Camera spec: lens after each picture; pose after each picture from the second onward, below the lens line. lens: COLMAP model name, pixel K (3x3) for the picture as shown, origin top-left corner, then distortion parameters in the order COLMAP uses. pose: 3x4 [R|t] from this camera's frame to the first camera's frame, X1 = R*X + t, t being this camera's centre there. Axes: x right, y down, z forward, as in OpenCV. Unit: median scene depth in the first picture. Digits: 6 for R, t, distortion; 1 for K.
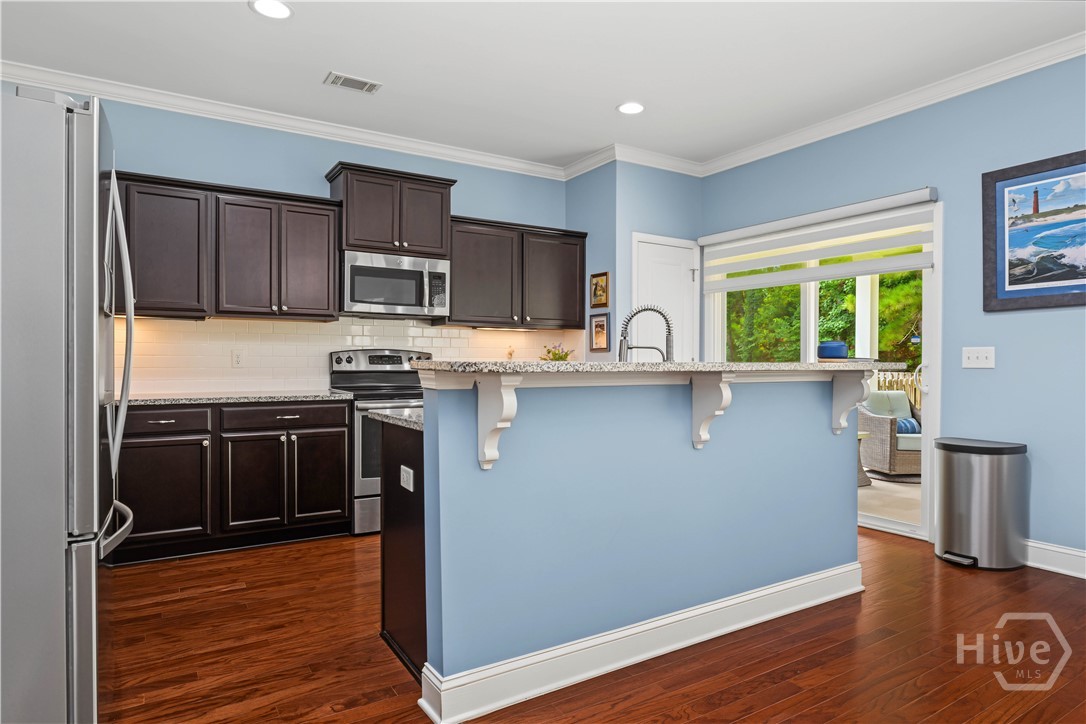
lens RADIAL K [[648.5, 0, 537.5], [0, 648.5, 366.2], [0, 0, 1]] dist [-0.024125, 0.017223]
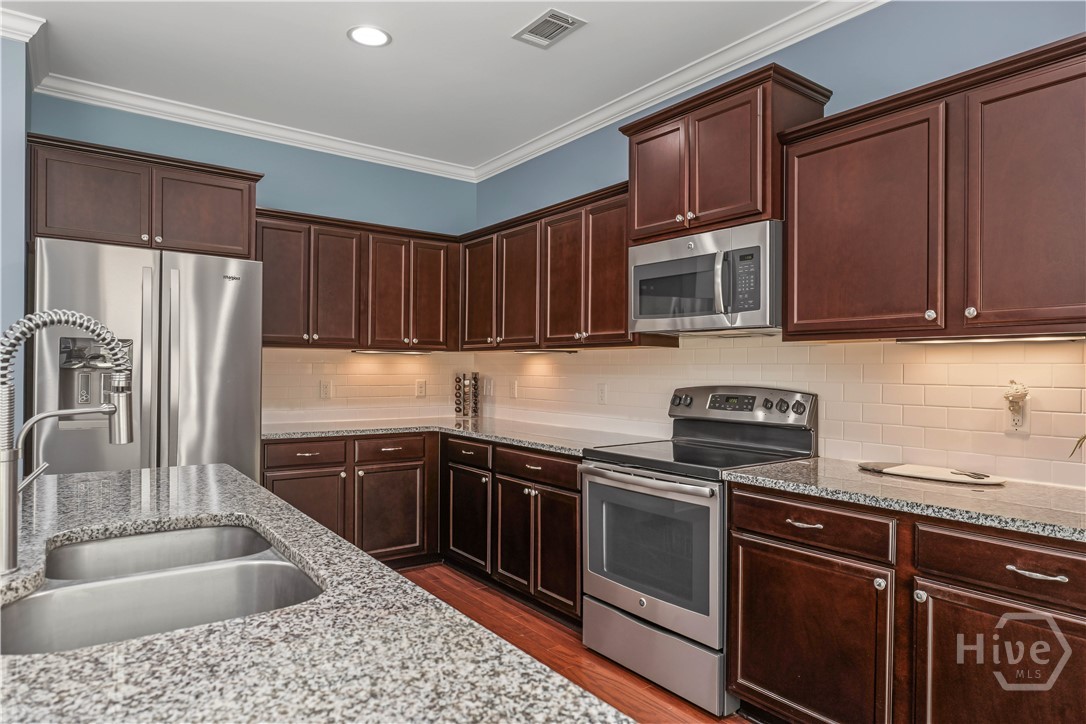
lens RADIAL K [[648.5, 0, 548.3], [0, 648.5, 370.7], [0, 0, 1]] dist [-0.024125, 0.017223]
pose [[0.069419, 0.000294, -0.997588, 0.471287], [-0.013543, 0.999908, -0.000647, -0.047607], [0.997496, 0.013555, 0.069417, 0.988380]]
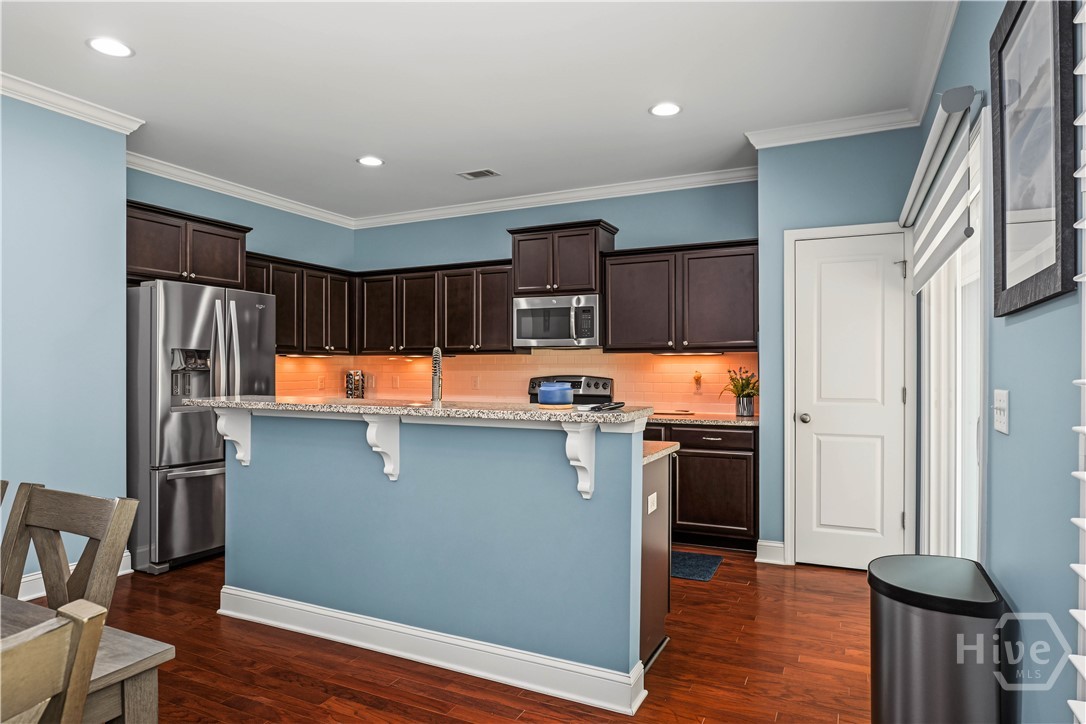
lens RADIAL K [[648.5, 0, 542.8], [0, 648.5, 368.6], [0, 0, 1]] dist [-0.024125, 0.017223]
pose [[0.518805, -0.001314, -0.854891, 0.933169], [-0.004807, 0.999979, -0.004454, -0.041813], [0.854879, 0.006420, 0.518788, 0.451179]]
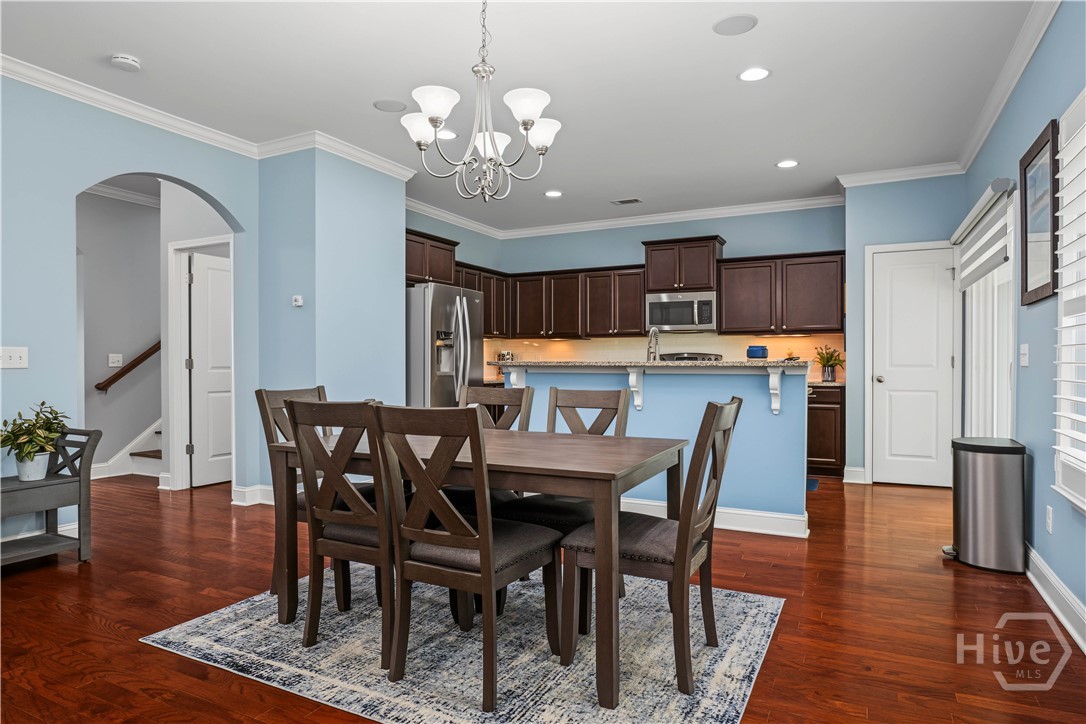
lens RADIAL K [[648.5, 0, 534.7], [0, 648.5, 369.1], [0, 0, 1]] dist [-0.024125, 0.017223]
pose [[0.496296, 0.007732, -0.868119, 1.158194], [-0.002822, 0.999969, 0.007292, 0.002693], [0.868149, -0.001169, 0.496302, -0.088157]]
